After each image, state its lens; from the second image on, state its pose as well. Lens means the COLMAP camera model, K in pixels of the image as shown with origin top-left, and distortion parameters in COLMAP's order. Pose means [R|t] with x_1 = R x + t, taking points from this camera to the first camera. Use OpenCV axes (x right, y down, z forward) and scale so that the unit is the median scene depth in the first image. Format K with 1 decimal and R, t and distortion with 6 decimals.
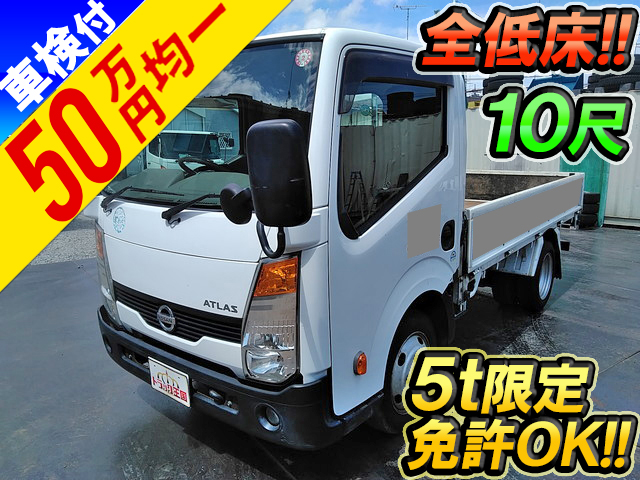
lens RADIAL K [[468.2, 0, 320.0], [0, 468.2, 240.0], [0, 0, 1]] dist [0.075916, 0.001677]
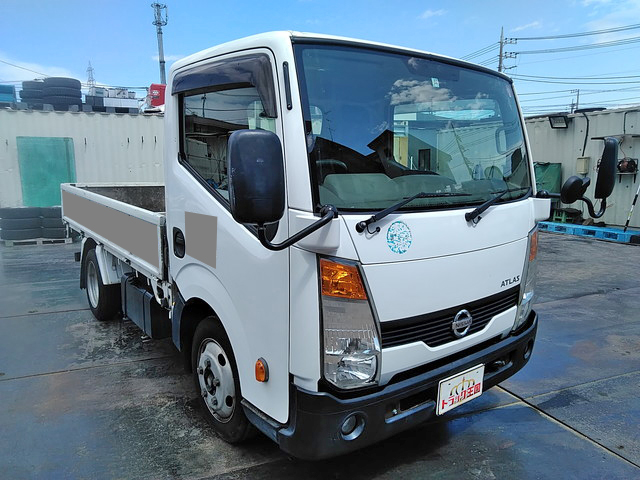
lens RADIAL K [[468.2, 0, 320.0], [0, 468.2, 240.0], [0, 0, 1]] dist [0.075916, 0.001677]
pose [[0.224318, -0.137937, 0.964705, -1.402815], [0.175136, 0.979521, 0.099332, -0.161356], [-0.958649, 0.146673, 0.243882, 1.091894]]
